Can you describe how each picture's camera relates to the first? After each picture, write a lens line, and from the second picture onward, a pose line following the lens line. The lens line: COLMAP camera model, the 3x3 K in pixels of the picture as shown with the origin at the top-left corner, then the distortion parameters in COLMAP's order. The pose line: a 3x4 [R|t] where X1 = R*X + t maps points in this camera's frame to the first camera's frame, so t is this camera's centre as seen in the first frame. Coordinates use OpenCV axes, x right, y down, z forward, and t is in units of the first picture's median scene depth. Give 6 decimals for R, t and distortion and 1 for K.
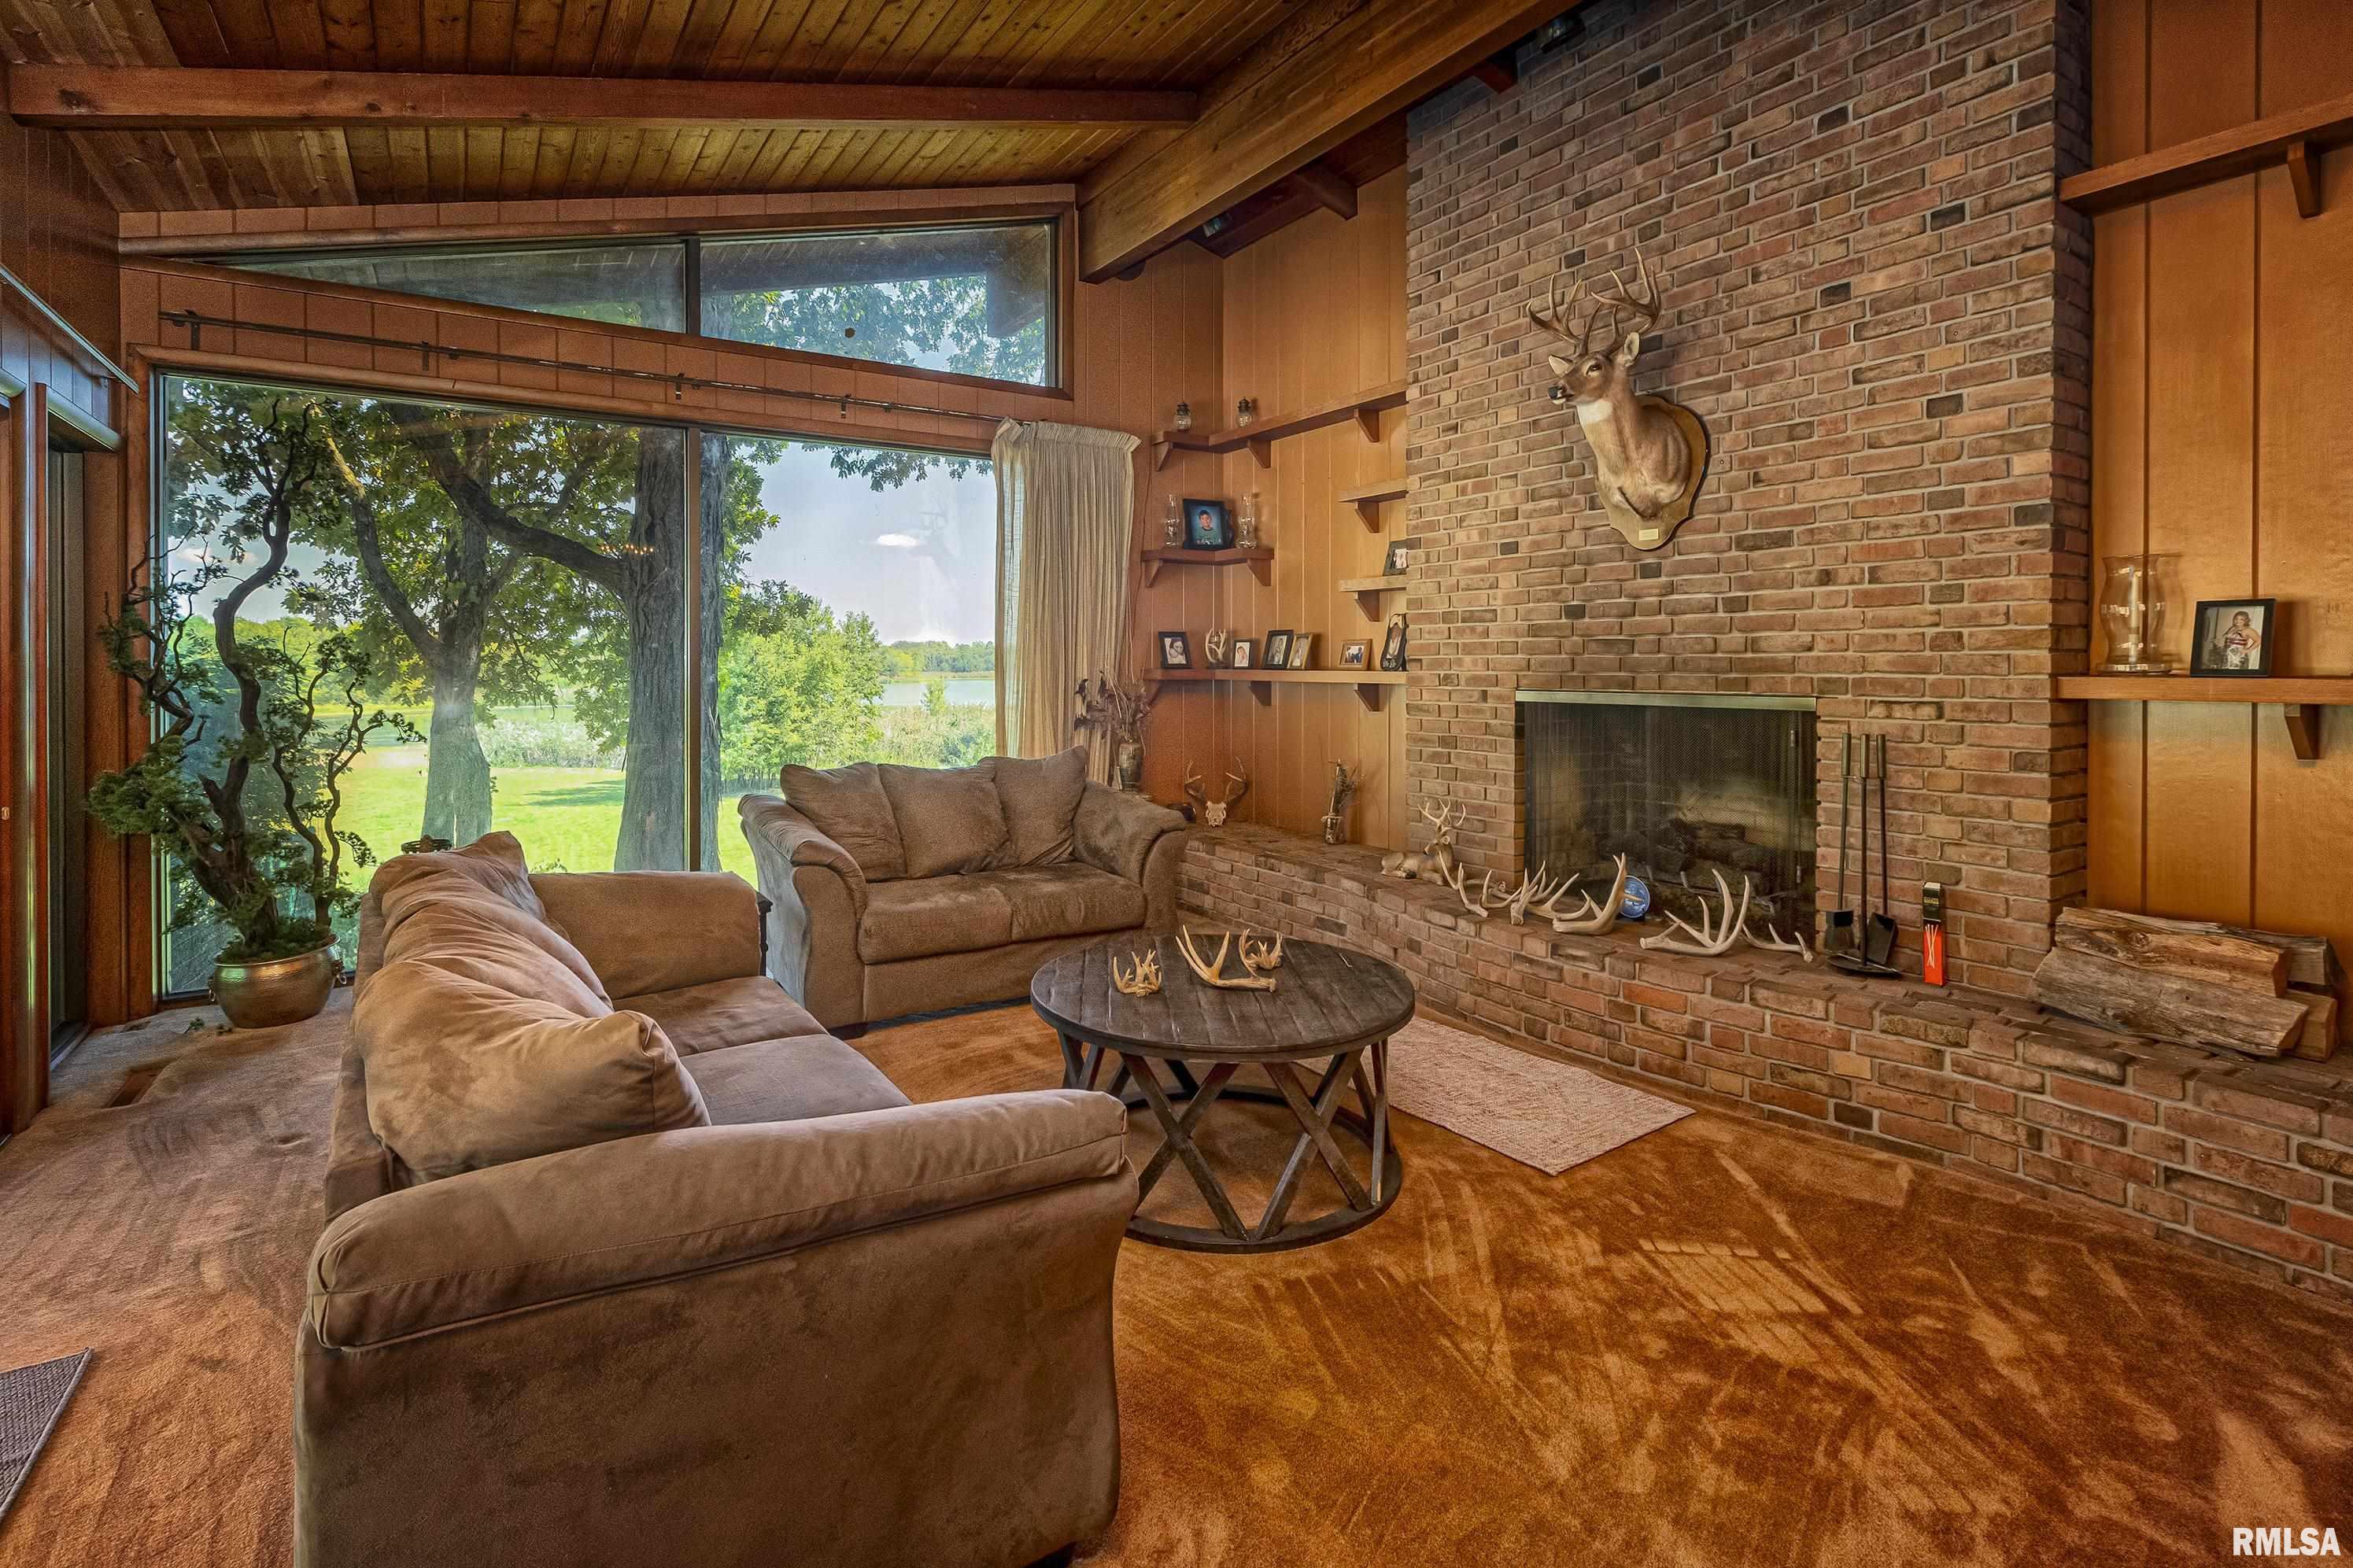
lens RADIAL K [[1125.3, 0, 1186.1], [0, 1125.3, 677.4], [0, 0, 1]] dist [-0.002200, -0.000317]
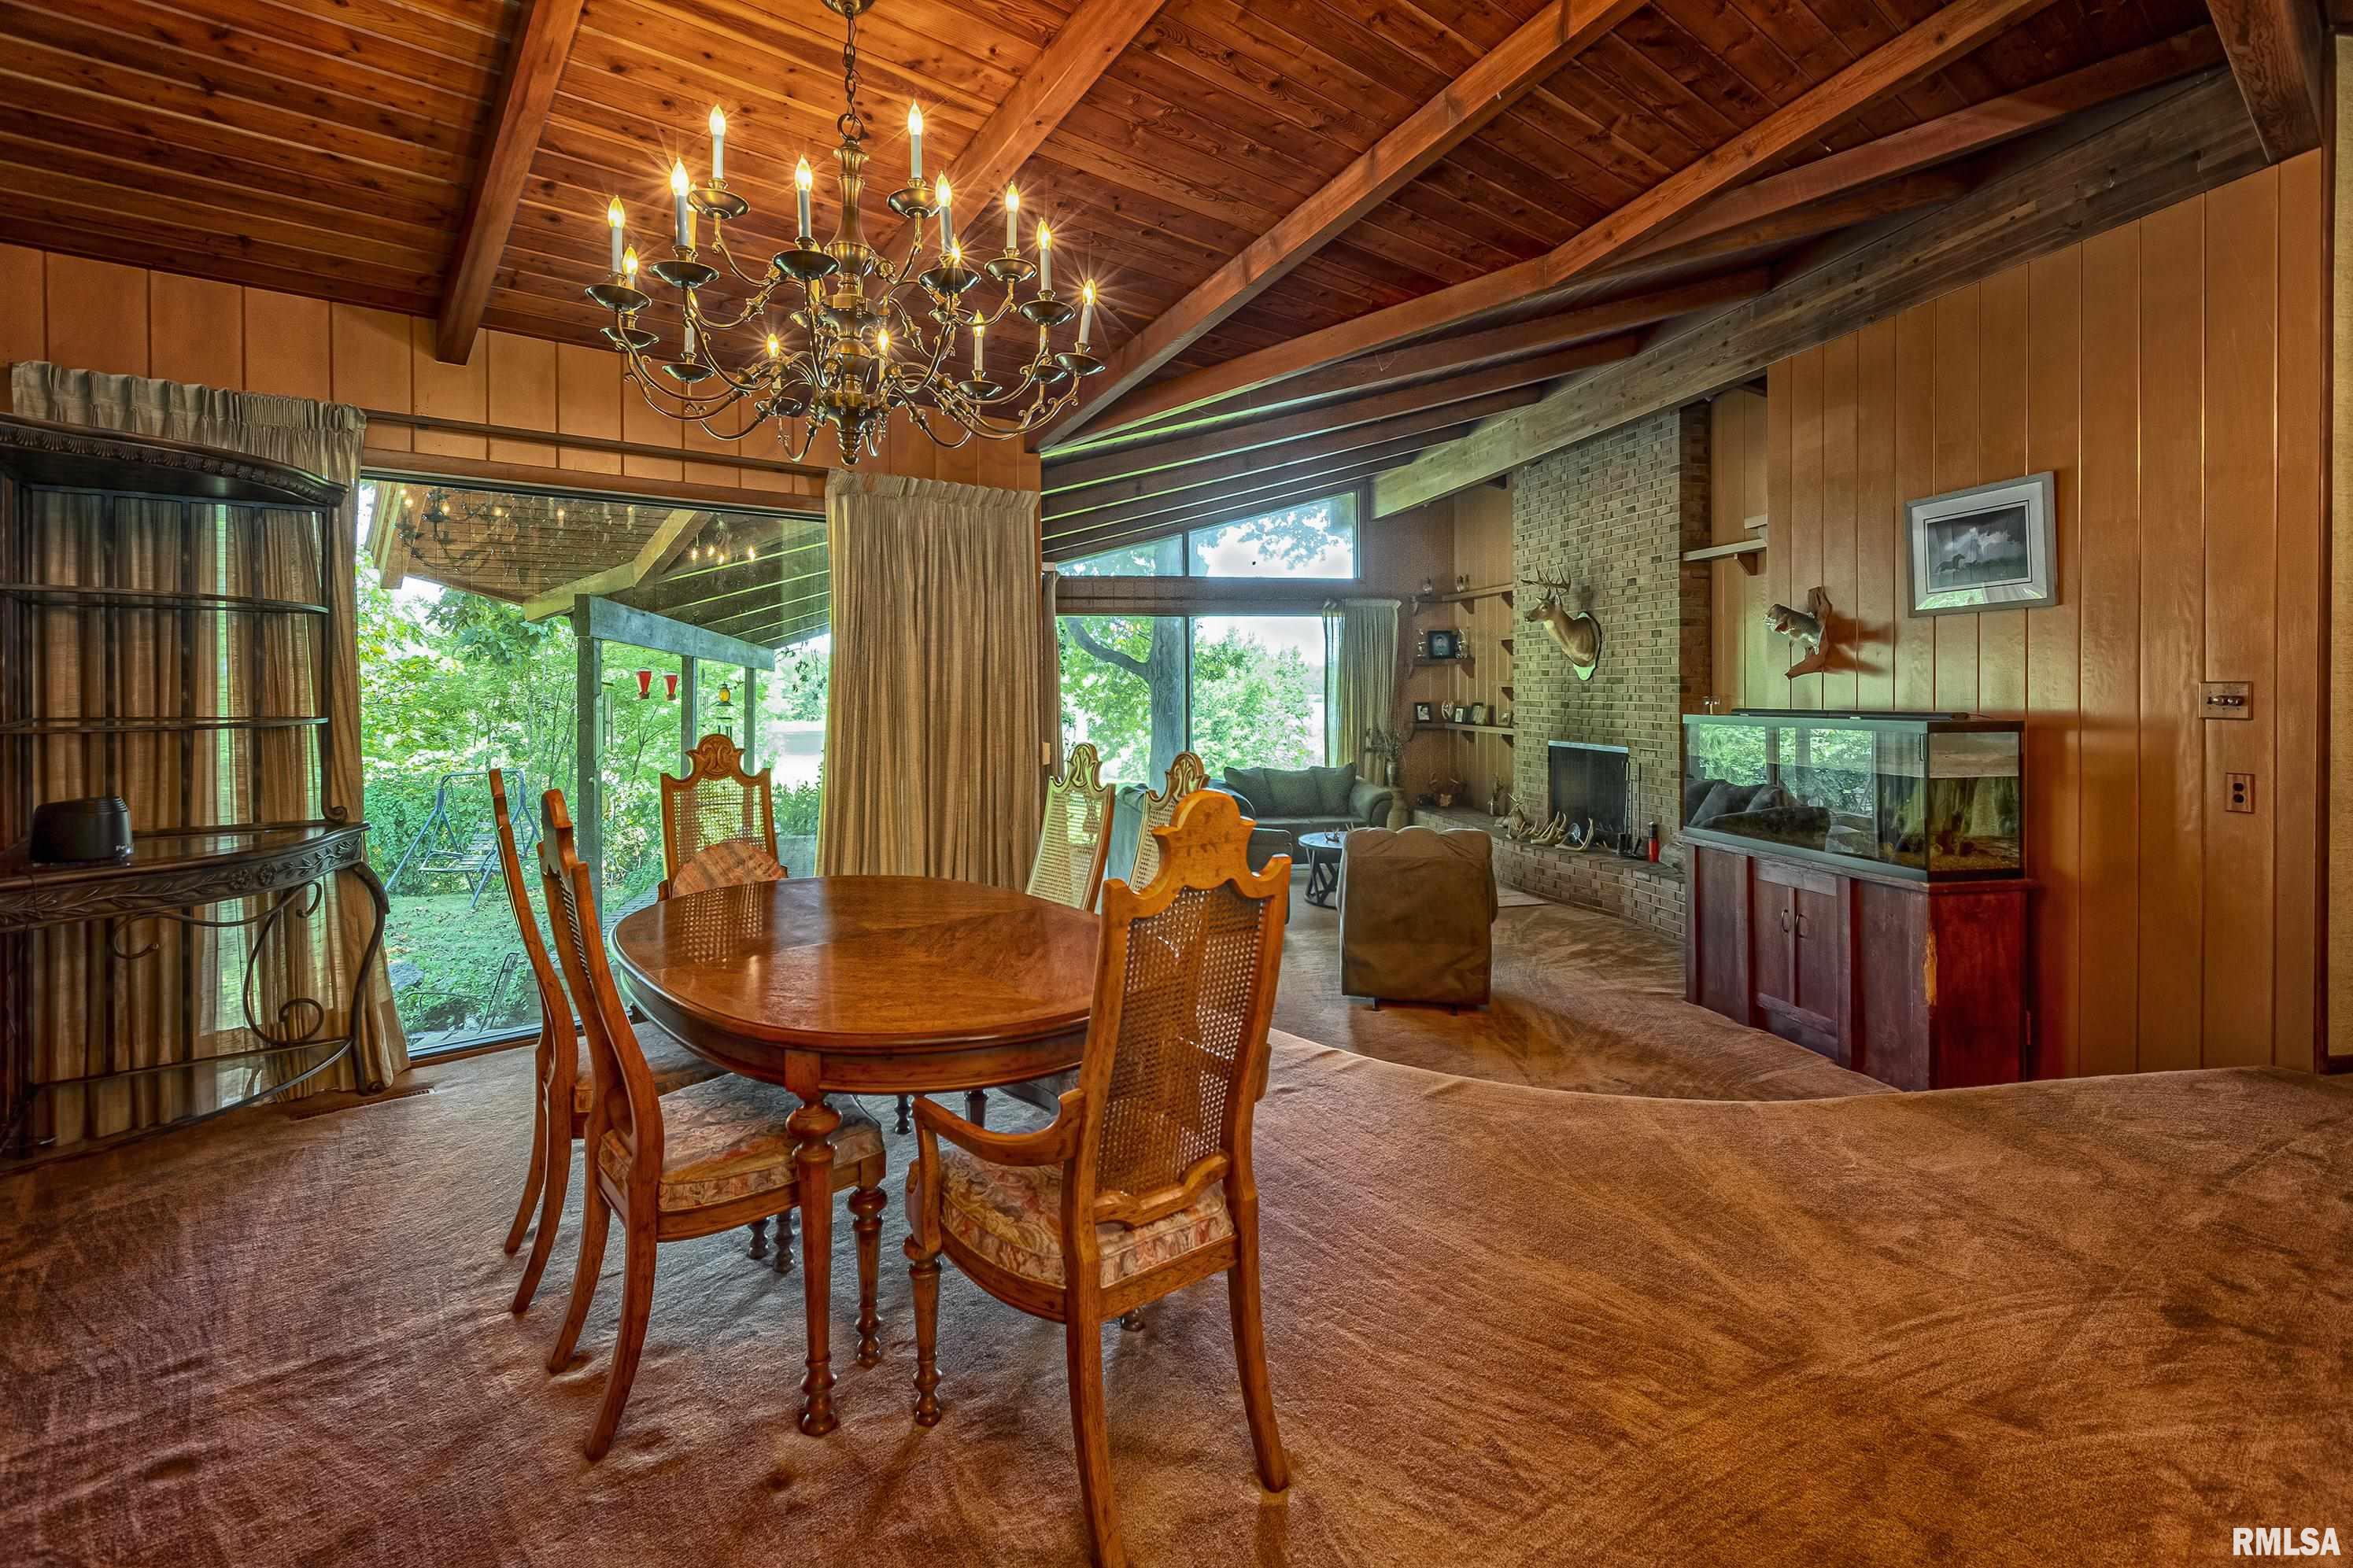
lens RADIAL K [[1125.3, 0, 1186.1], [0, 1125.3, 677.4], [0, 0, 1]] dist [-0.002200, -0.000317]
pose [[0.928989, -0.006353, -0.370052, 0.314094], [0.000125, 0.999858, -0.016852, -0.050775], [0.370107, 0.015609, 0.928858, -0.872619]]
